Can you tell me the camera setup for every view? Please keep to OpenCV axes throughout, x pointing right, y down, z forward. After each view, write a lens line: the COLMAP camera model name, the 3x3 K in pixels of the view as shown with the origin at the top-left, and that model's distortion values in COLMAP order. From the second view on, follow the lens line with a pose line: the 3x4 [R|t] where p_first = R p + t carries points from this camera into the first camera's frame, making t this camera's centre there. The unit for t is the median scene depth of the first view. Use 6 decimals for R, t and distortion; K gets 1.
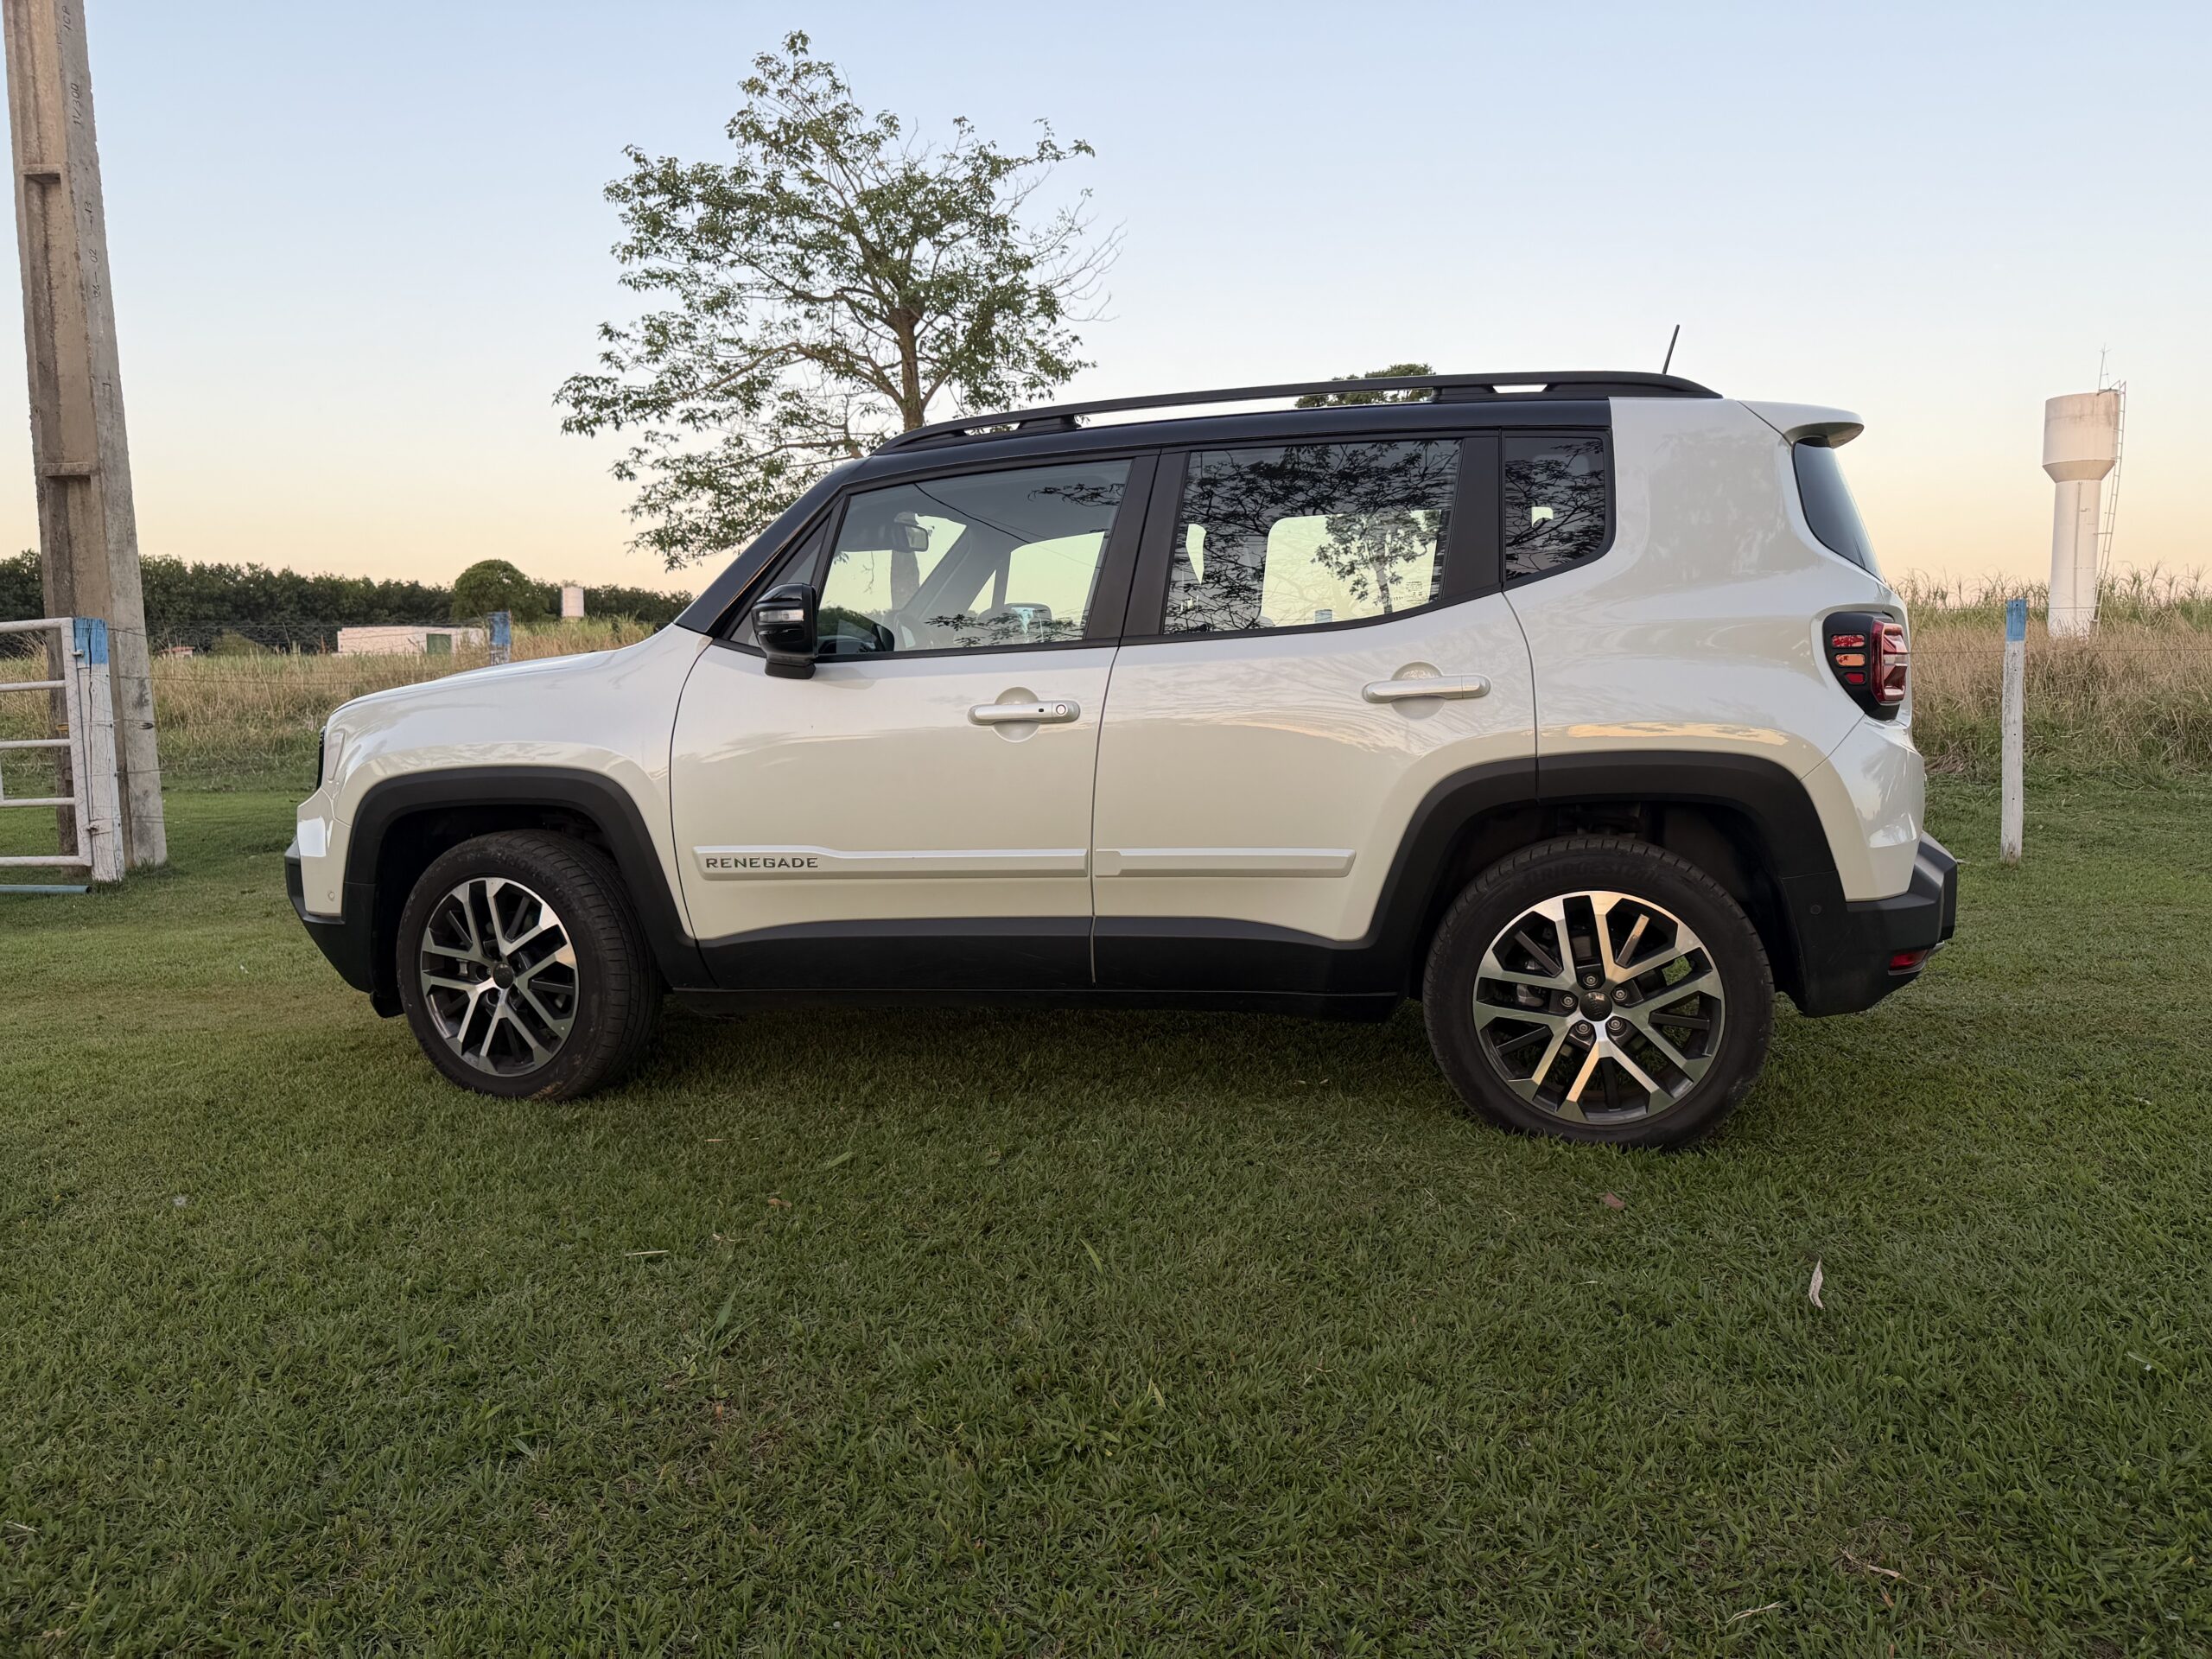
lens RADIAL K [[1552.8, 0, 1120.0], [0, 1552.8, 833.1], [0, 0, 1]] dist [0.053928, -0.089158]
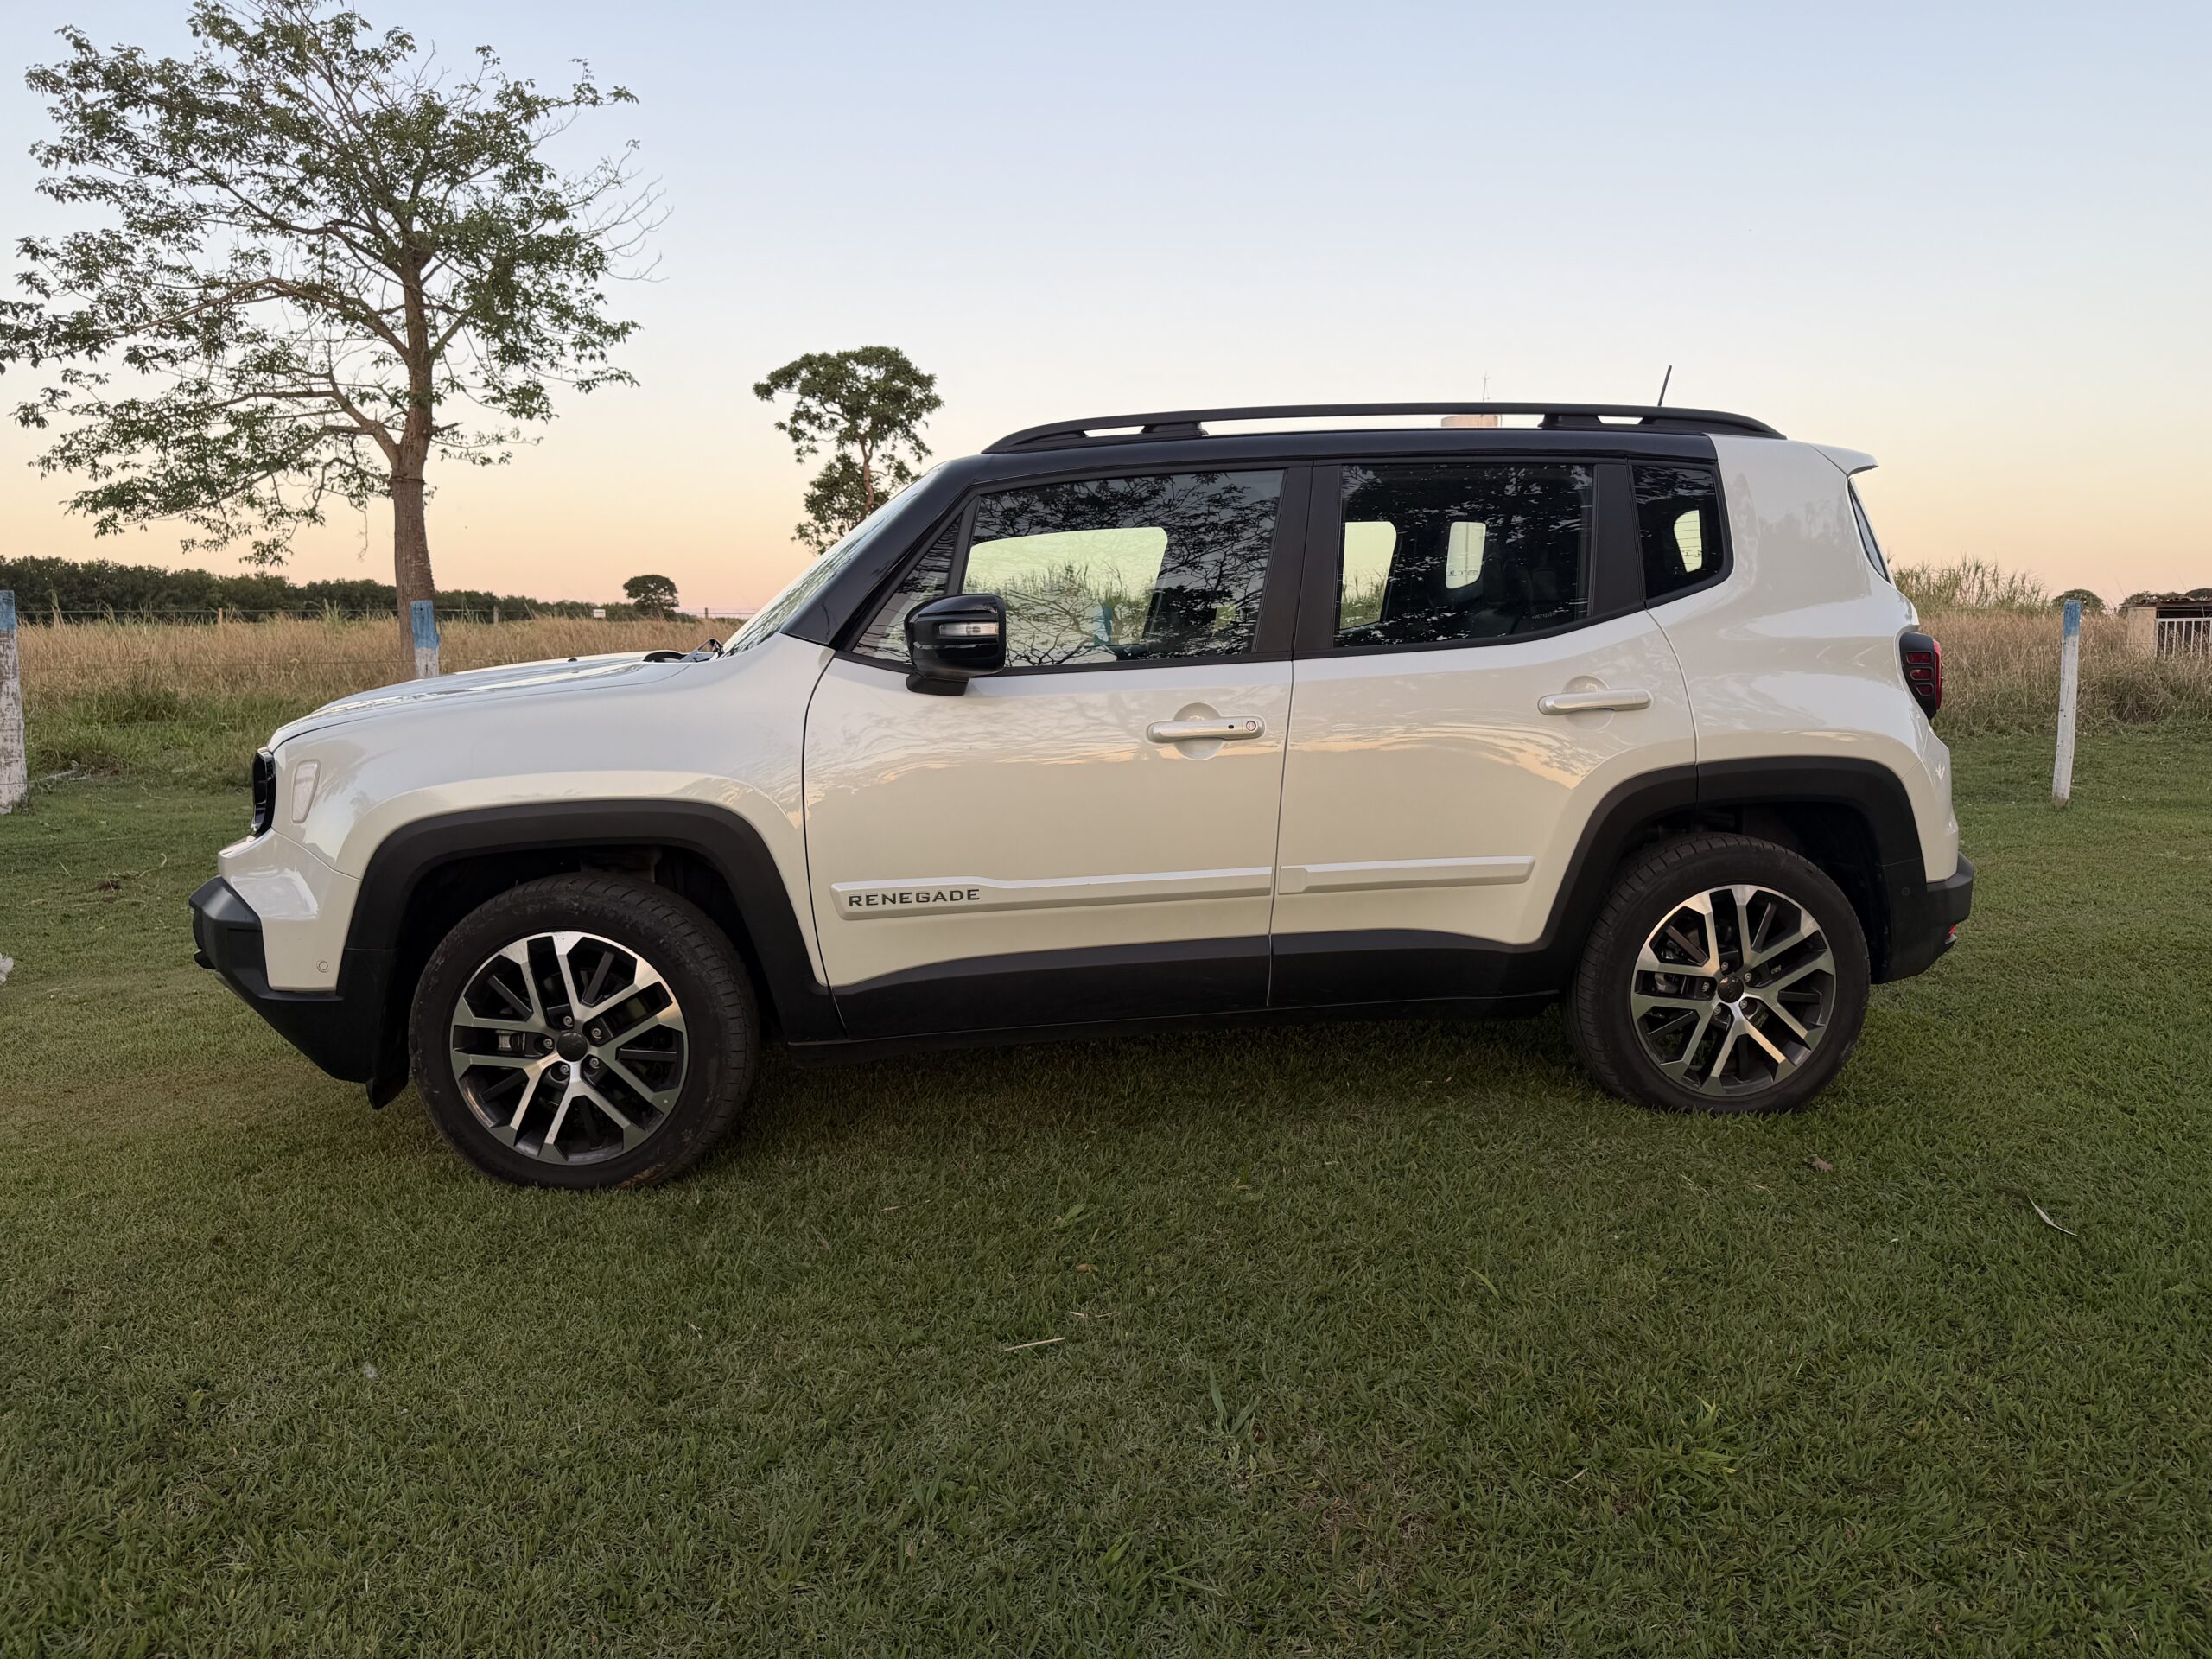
lens RADIAL K [[1566.9, 0, 1070.9], [0, 1566.9, 812.8], [0, 0, 1]] dist [0.038902, -0.050150]
pose [[0.937662, -0.036569, 0.345619, -0.450440], [0.036008, 0.999319, 0.008048, -0.034109], [-0.345678, 0.004899, 0.938340, 0.107098]]
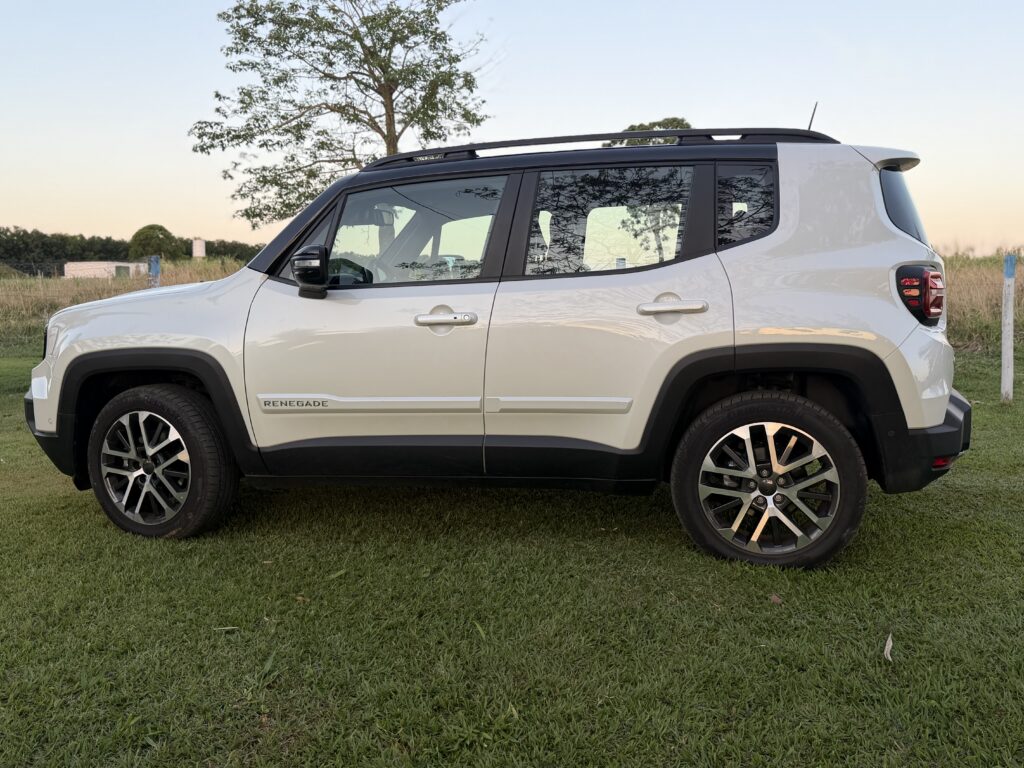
lens RADIAL K [[878.9, 0, 521.3], [0, 878.9, 380.0], [0, 0, 1]] dist [0.056921, -0.099042]
pose [[0.999921, 0.003871, 0.011956, 0.011762], [-0.003866, 0.999992, -0.000421, -0.008040], [-0.011958, 0.000374, 0.999928, 0.002796]]
